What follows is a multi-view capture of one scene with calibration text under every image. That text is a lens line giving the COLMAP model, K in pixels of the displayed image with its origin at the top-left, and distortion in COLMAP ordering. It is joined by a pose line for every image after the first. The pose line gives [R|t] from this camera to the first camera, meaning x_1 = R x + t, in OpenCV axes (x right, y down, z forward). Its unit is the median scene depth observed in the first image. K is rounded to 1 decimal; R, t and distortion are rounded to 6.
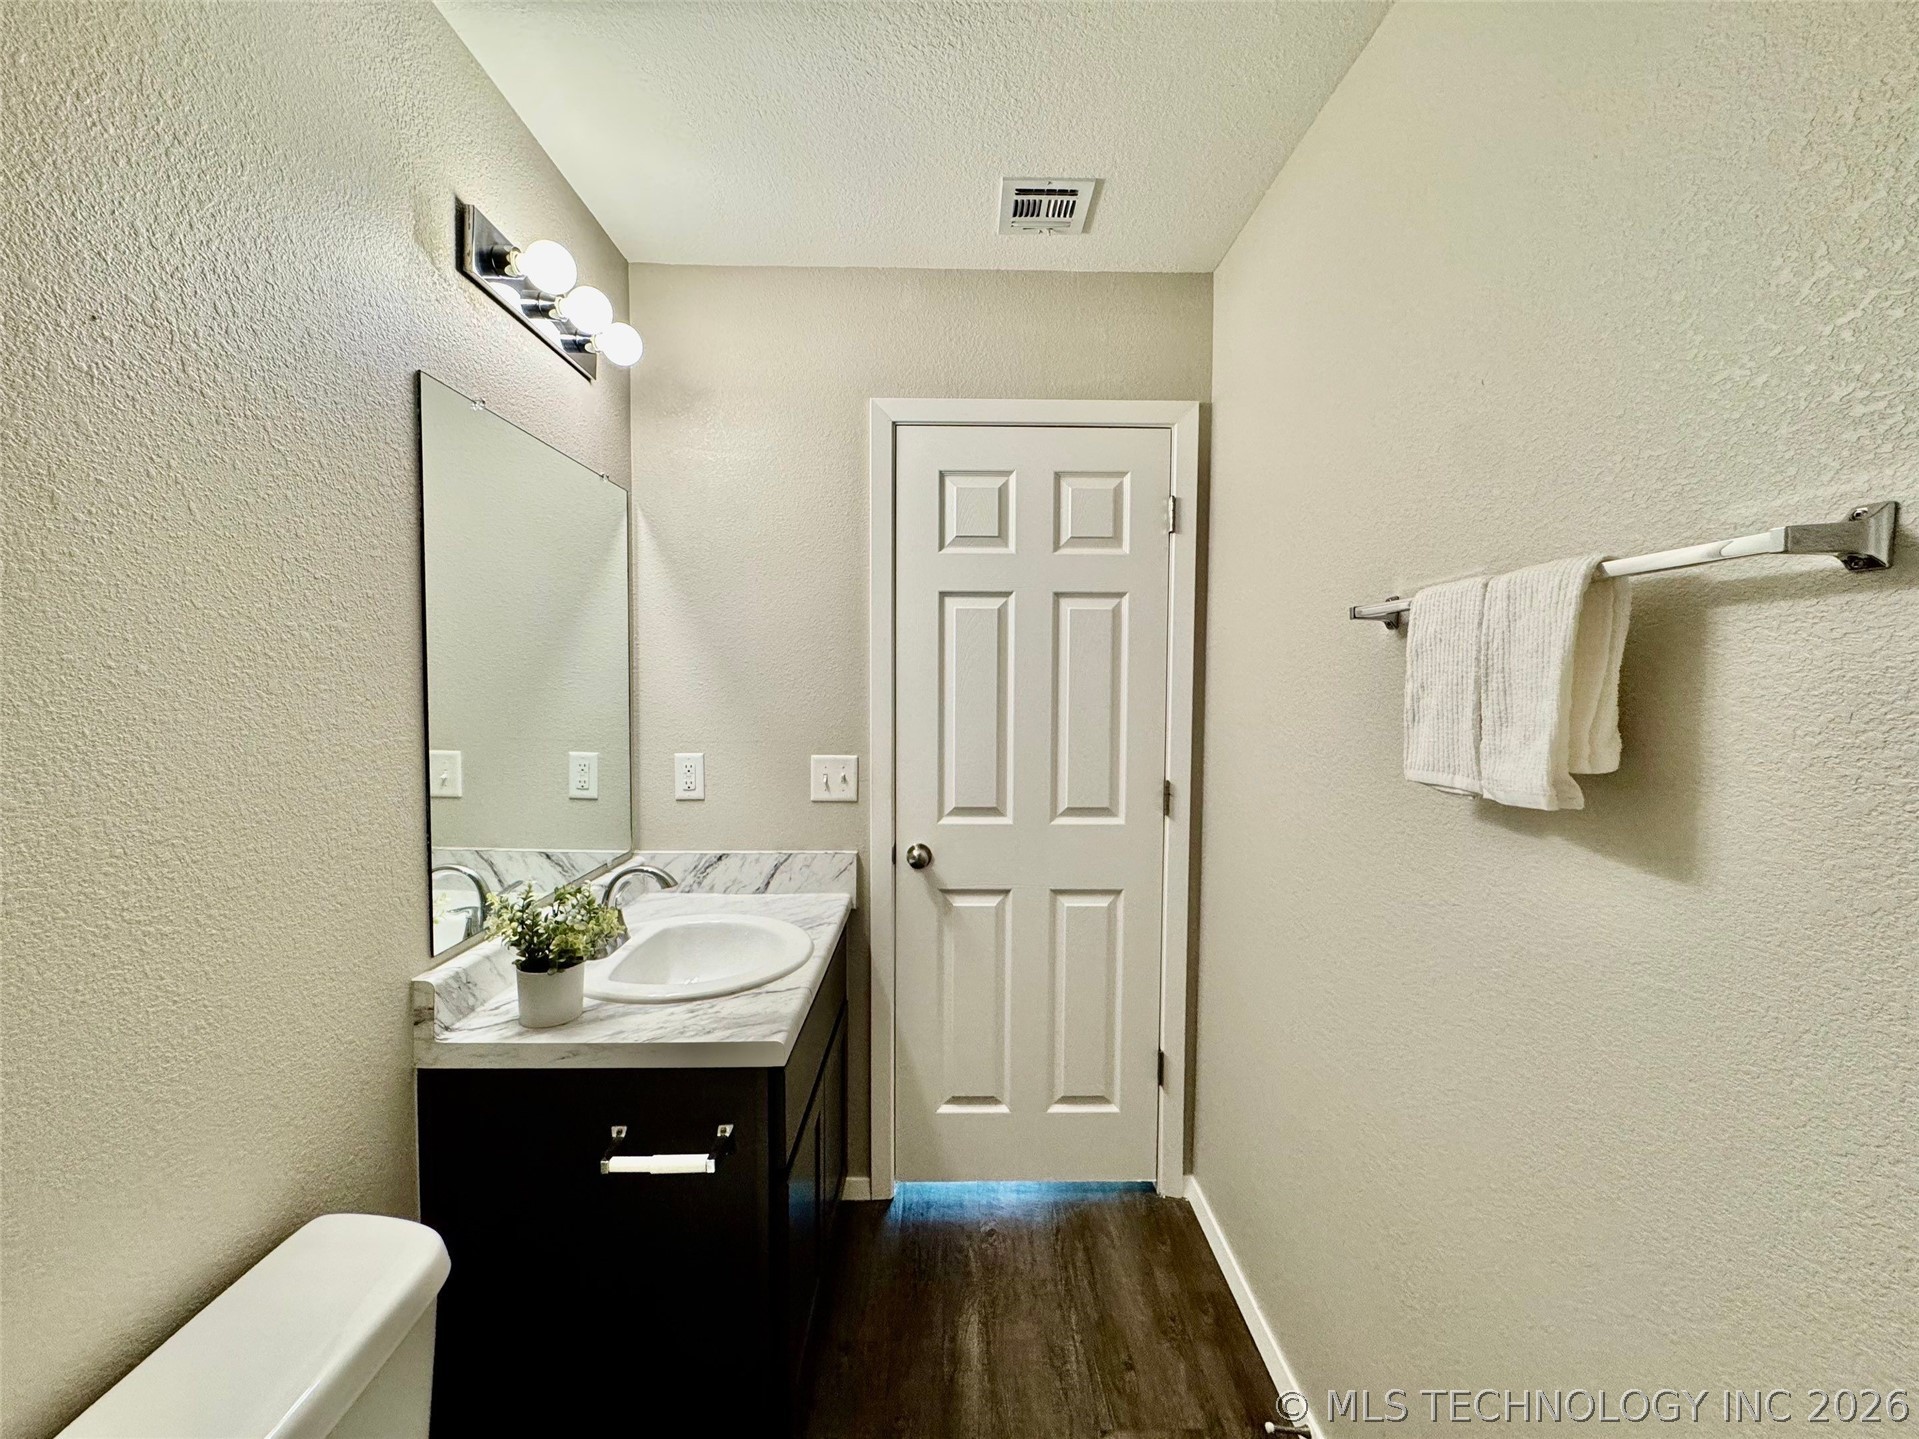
lens RADIAL K [[822.5, 0, 931.9], [0, 822.5, 717.3], [0, 0, 1]] dist [0.001418, 0.000077]
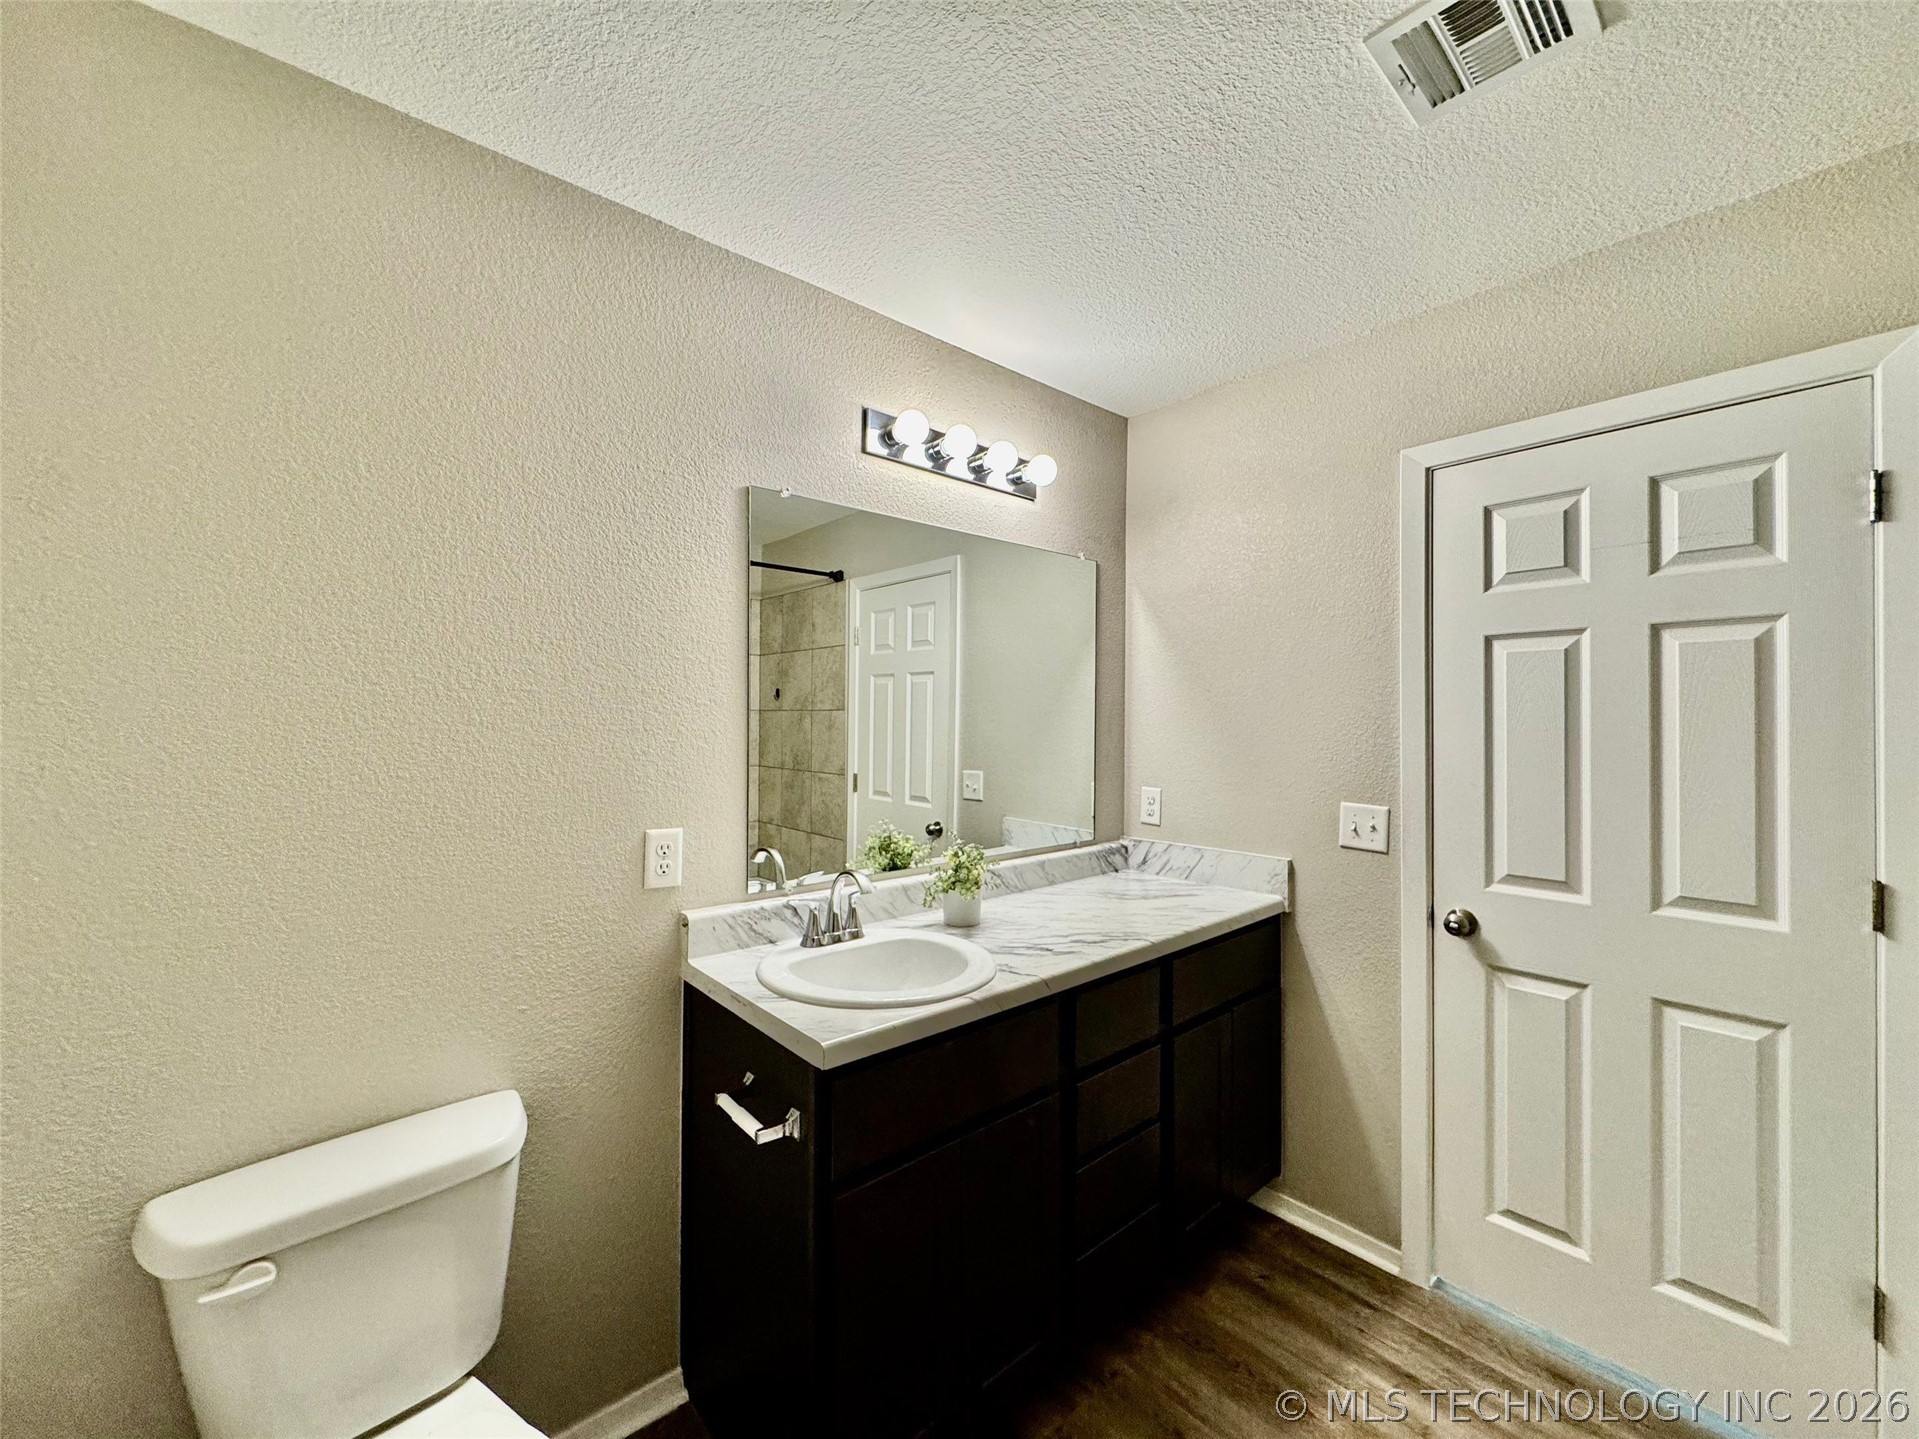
lens RADIAL K [[764.0, 0, 960.5], [0, 764.0, 714.9], [0, 0, 1]] dist [-0.002343, 0.000189]
pose [[0.647698, -0.010383, -0.761827, 0.278194], [-0.041111, 0.997974, -0.048554, 0.001731], [0.760787, 0.062768, 0.645959, 0.004134]]
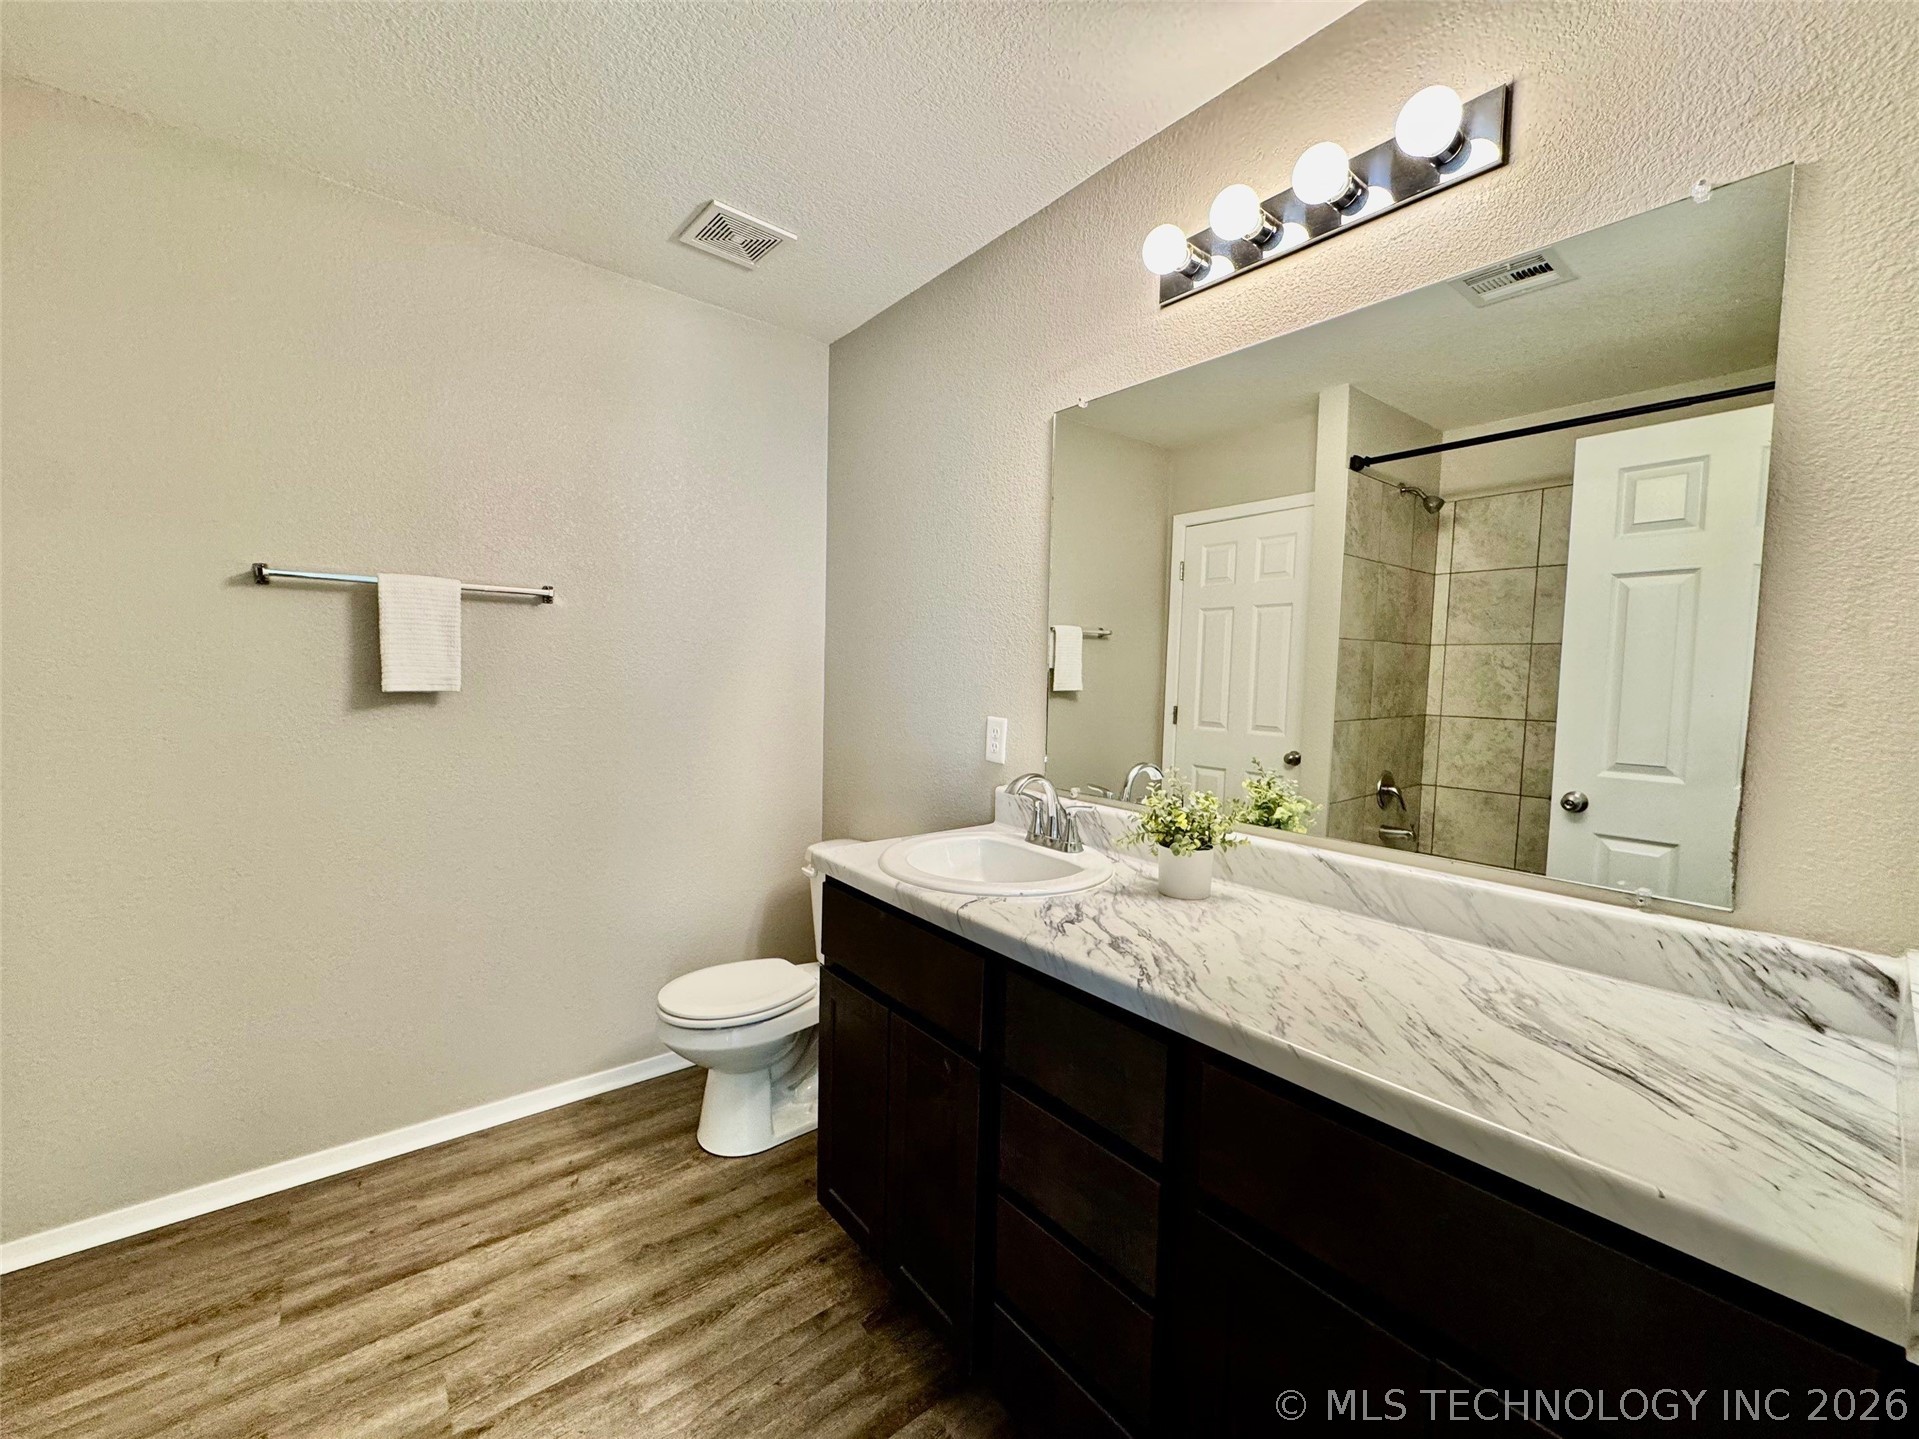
lens RADIAL K [[764.0, 0, 963.0], [0, 764.0, 711.4], [0, 0, 1]] dist [-0.002343, 0.000189]
pose [[-0.789101, 0.004764, -0.614244, 0.150198], [-0.063163, 0.994040, 0.088852, -0.001928], [0.611007, 0.108911, -0.784098, 0.987221]]
